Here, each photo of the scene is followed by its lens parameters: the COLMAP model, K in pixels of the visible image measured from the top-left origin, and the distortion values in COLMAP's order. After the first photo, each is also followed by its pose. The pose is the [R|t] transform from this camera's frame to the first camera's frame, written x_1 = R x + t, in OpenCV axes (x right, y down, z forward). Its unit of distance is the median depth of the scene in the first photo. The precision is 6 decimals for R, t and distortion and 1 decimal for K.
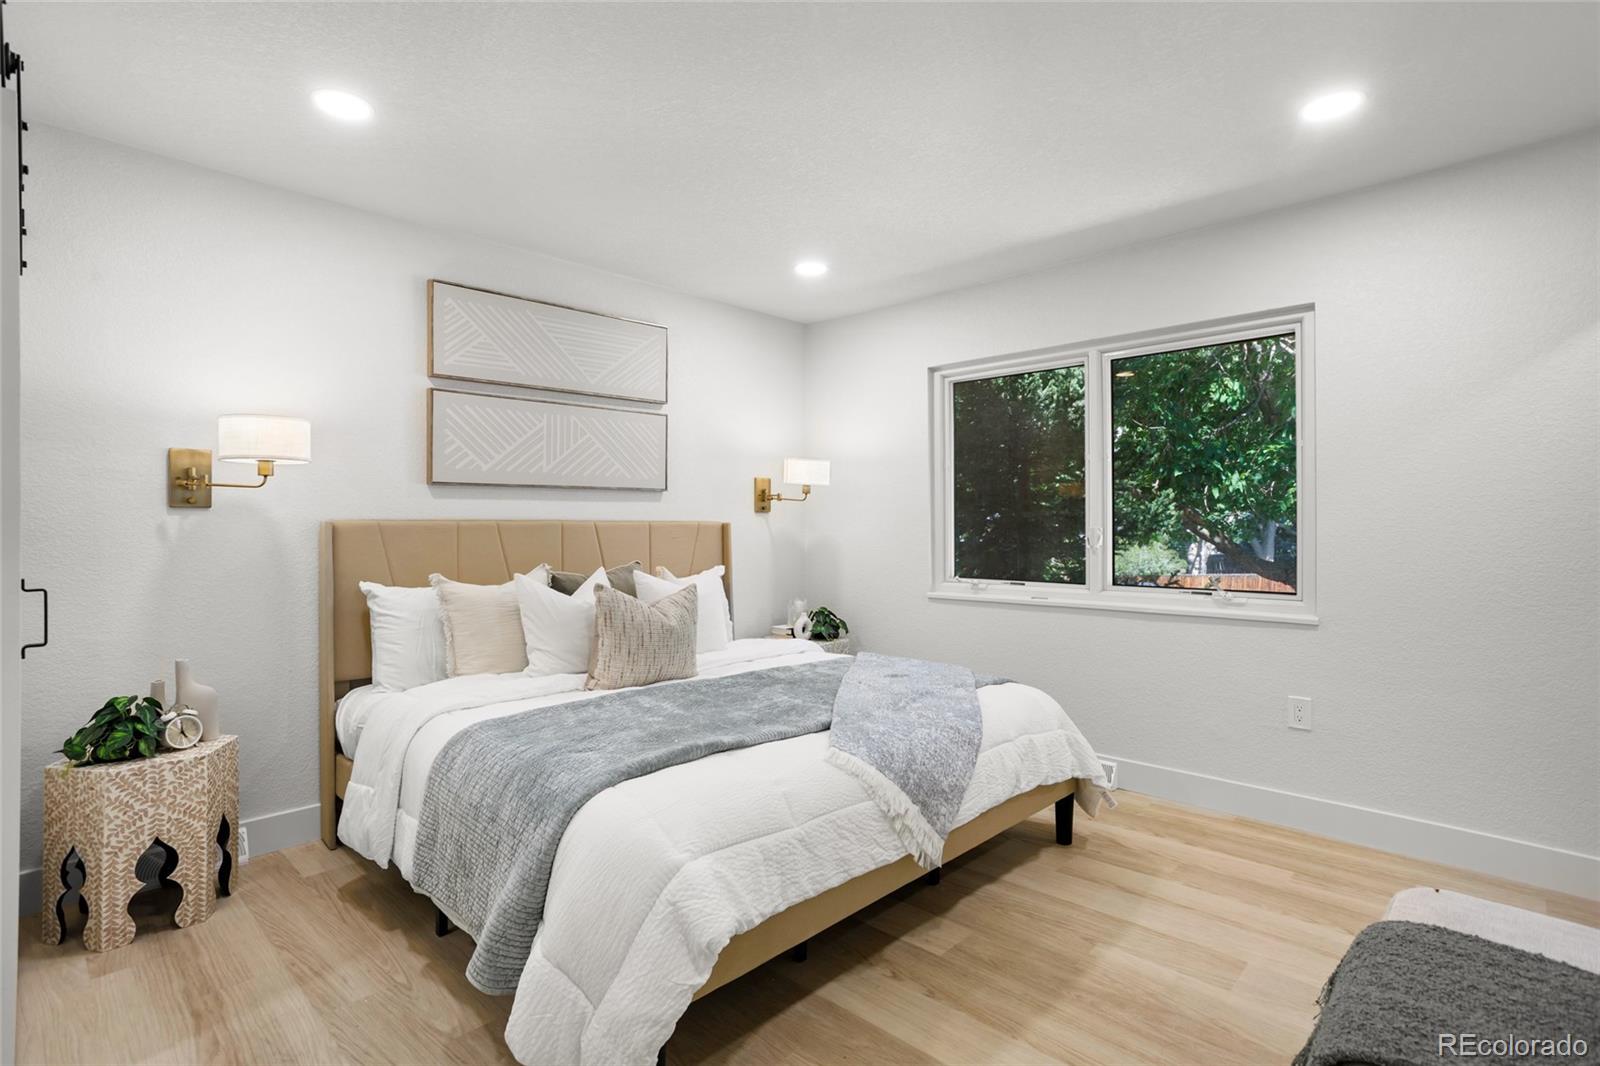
lens RADIAL K [[777.9, 0, 800.6], [0, 777.9, 523.5], [0, 0, 1]] dist [-0.009419, 0.007755]
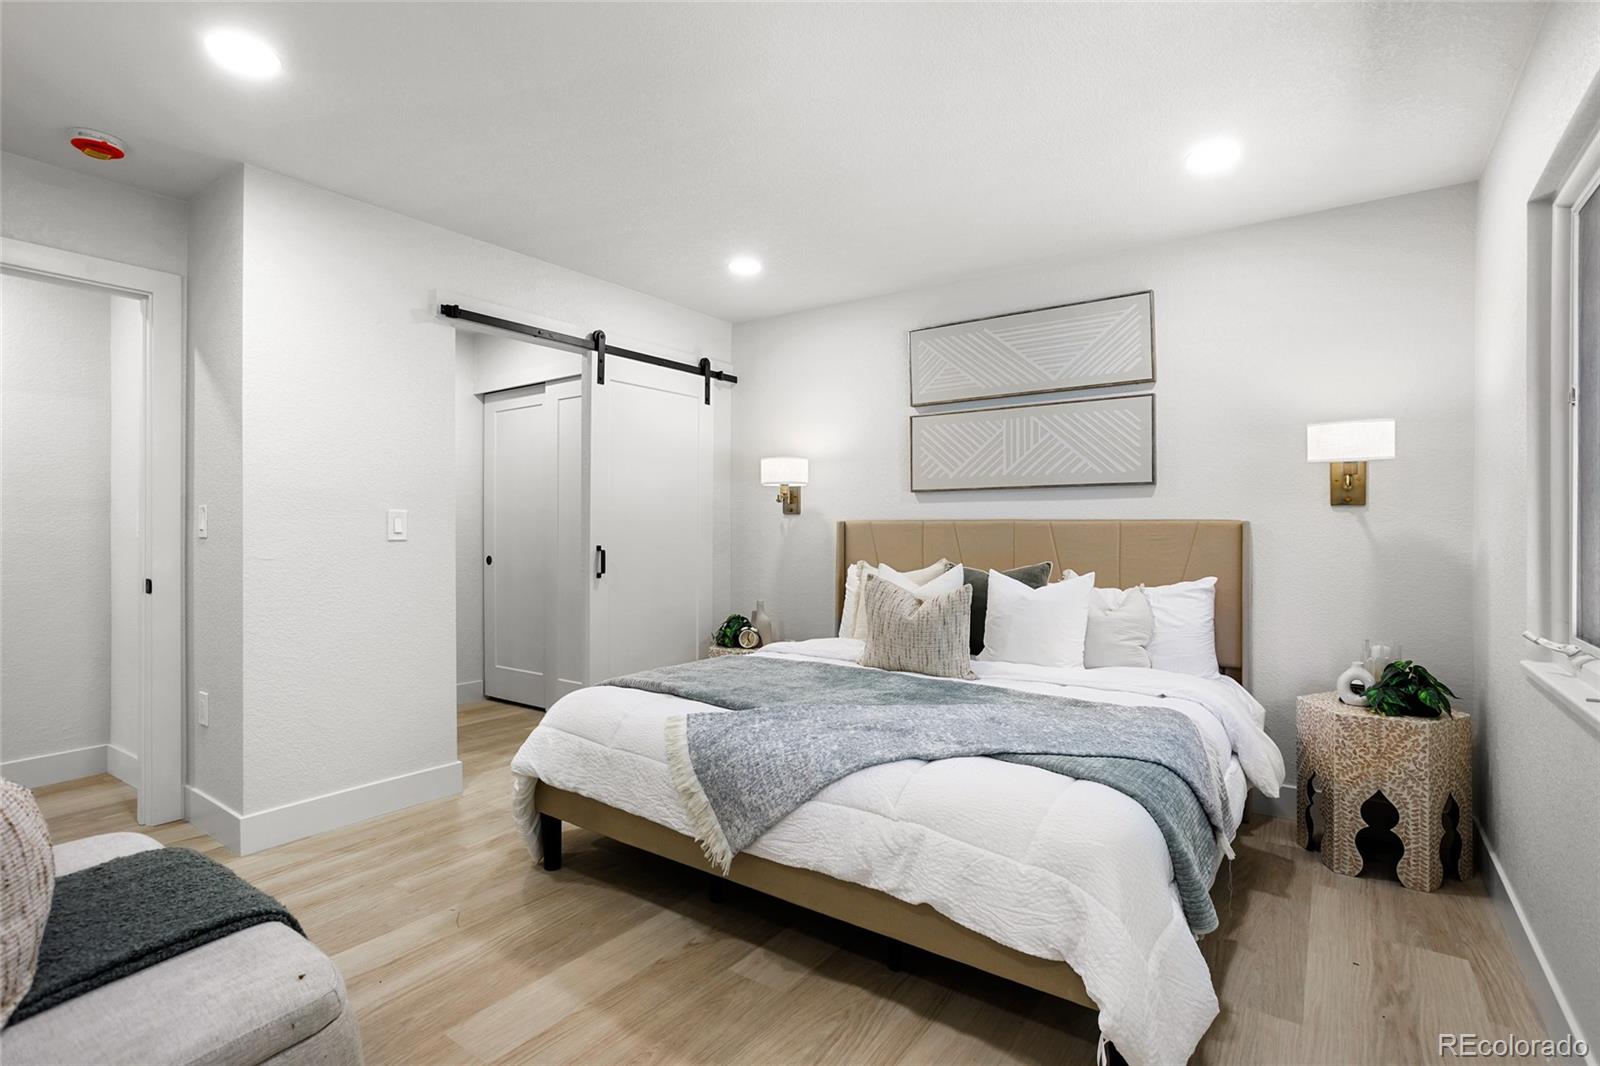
lens RADIAL K [[777.9, 0, 798.1], [0, 777.9, 532.4], [0, 0, 1]] dist [-0.009419, 0.007755]
pose [[0.151995, 0.009963, -0.988331, 0.754551], [-0.003971, 0.999947, 0.009469, 0.004267], [0.988373, 0.002485, 0.152027, 0.621731]]
